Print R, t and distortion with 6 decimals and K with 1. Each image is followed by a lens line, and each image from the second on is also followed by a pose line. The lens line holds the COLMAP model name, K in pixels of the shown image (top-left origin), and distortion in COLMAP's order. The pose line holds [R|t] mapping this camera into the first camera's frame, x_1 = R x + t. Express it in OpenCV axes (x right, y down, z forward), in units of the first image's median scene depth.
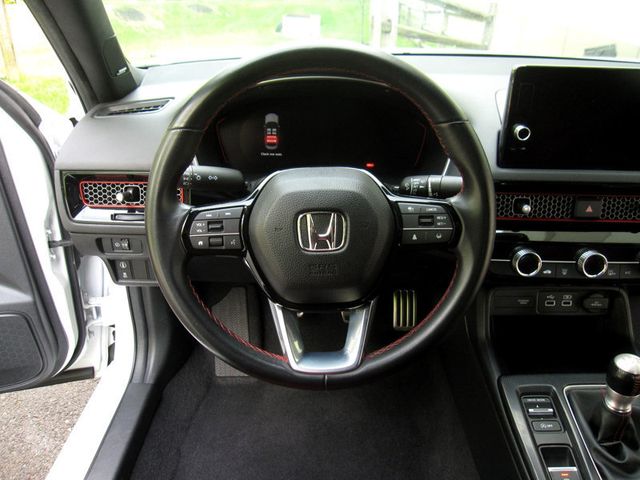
lens RADIAL K [[527.0, 0, 320.0], [0, 527.0, 240.0], [0, 0, 1]] dist [-0.079505, 0.065577]
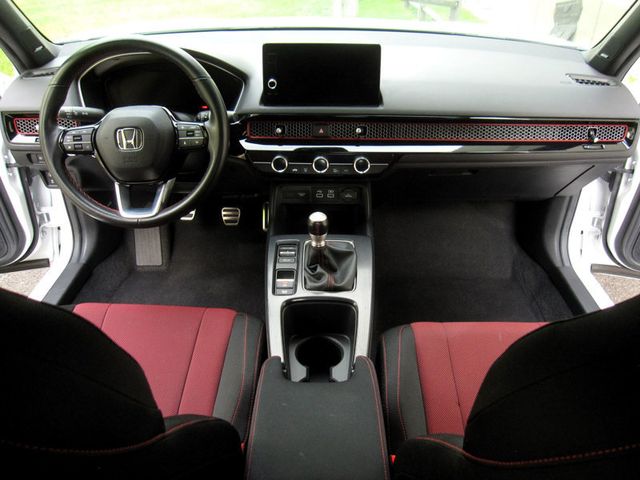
lens RADIAL K [[527.0, 0, 320.0], [0, 527.0, 240.0], [0, 0, 1]] dist [-0.079505, 0.065577]
pose [[0.999965, -0.005521, -0.006339, 0.520753], [0.005999, 0.996934, 0.078018, 0.151225], [0.005889, -0.078053, 0.996932, -0.660204]]
